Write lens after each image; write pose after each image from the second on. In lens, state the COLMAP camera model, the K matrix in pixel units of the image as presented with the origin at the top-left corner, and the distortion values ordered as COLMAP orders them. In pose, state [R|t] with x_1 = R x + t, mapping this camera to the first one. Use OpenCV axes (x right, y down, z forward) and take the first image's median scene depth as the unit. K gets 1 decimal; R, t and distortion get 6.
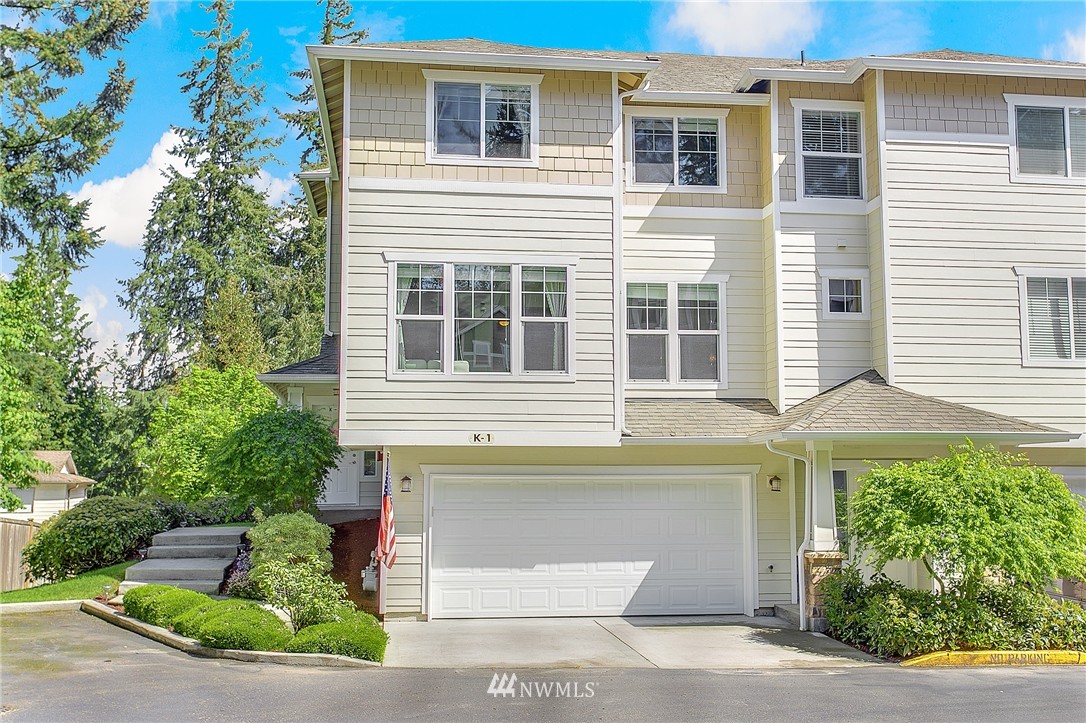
lens RADIAL K [[1139.8, 0, 543.0], [0, 1139.8, 361.5], [0, 0, 1]] dist [0.004811, 0.017989]
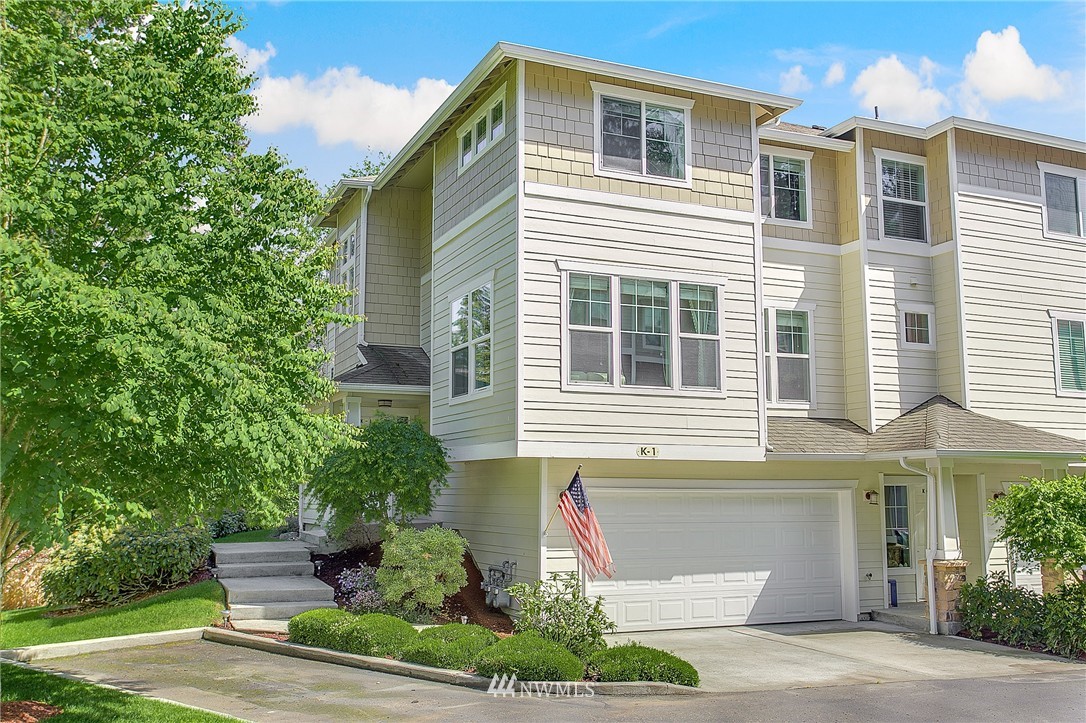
lens RADIAL K [[1000.9, 0, 543.0], [0, 1000.9, 361.5], [0, 0, 1]] dist [0.009832, 0.005349]
pose [[0.959974, 0.038637, 0.277410, -0.373900], [-0.031557, 0.999053, -0.029940, 0.016594], [-0.278304, 0.019988, 0.960285, 0.171055]]
